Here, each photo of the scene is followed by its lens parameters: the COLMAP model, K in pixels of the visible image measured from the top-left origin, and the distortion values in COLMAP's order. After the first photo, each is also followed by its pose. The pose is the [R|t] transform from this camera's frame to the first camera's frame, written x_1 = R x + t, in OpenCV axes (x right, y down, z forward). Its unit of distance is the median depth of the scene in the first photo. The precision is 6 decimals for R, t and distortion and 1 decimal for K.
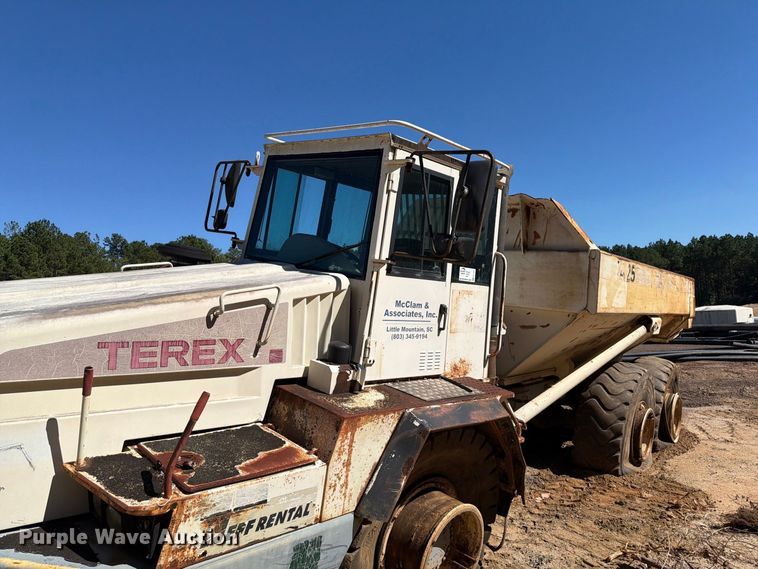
lens RADIAL K [[519.1, 0, 382.5], [0, 519.1, 283.9], [0, 0, 1]] dist [0.137273, -0.224405]
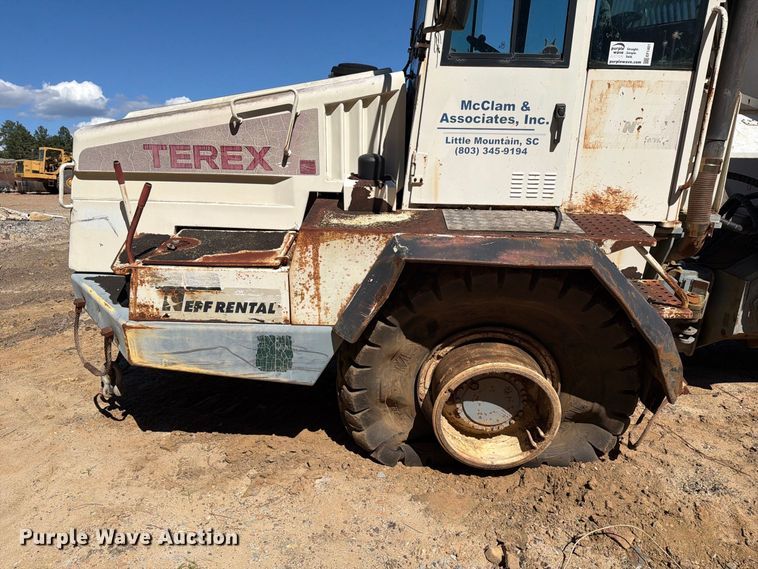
lens RADIAL K [[519.1, 0, 382.5], [0, 519.1, 283.9], [0, 0, 1]] dist [0.137273, -0.224405]
pose [[0.686234, 0.164053, -0.708639, 0.680785], [0.040532, 0.964096, 0.262444, 0.105795], [0.726251, -0.208821, 0.654945, 0.449499]]
